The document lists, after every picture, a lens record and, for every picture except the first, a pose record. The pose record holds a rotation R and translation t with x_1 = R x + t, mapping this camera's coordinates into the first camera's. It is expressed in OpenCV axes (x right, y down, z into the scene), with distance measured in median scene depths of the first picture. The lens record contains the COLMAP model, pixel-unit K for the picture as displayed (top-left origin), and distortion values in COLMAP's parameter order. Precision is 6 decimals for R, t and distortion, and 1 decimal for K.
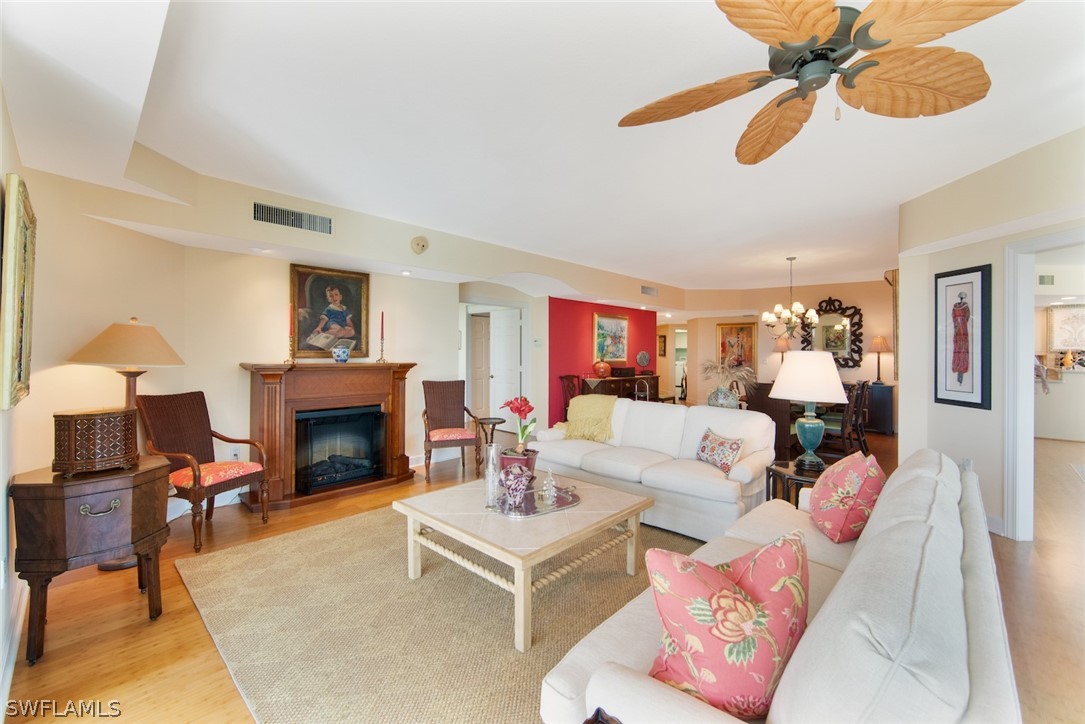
lens RADIAL K [[442.0, 0, 541.9], [0, 442.0, 355.4], [0, 0, 1]] dist [-0.004731, 0.000291]
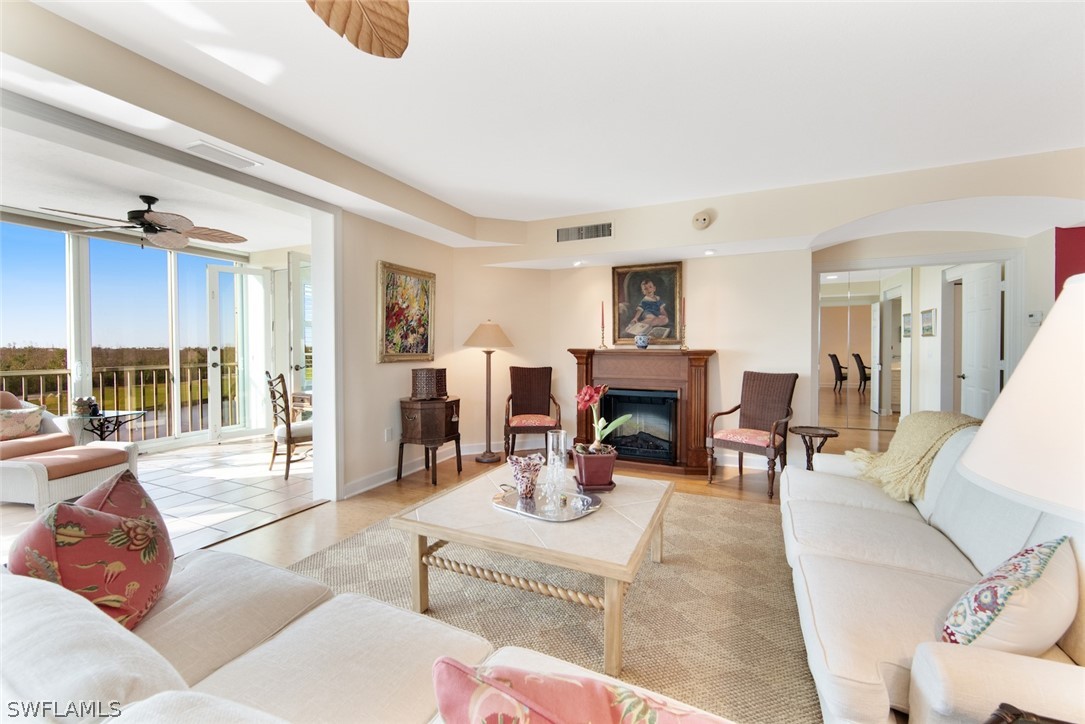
lens RADIAL K [[442.0, 0, 549.7], [0, 442.0, 355.5], [0, 0, 1]] dist [-0.004731, 0.000291]
pose [[0.322958, 0.013408, -0.946318, 0.513292], [-0.005135, 0.999910, 0.012414, 0.020679], [0.946400, 0.000850, 0.322997, 0.428728]]
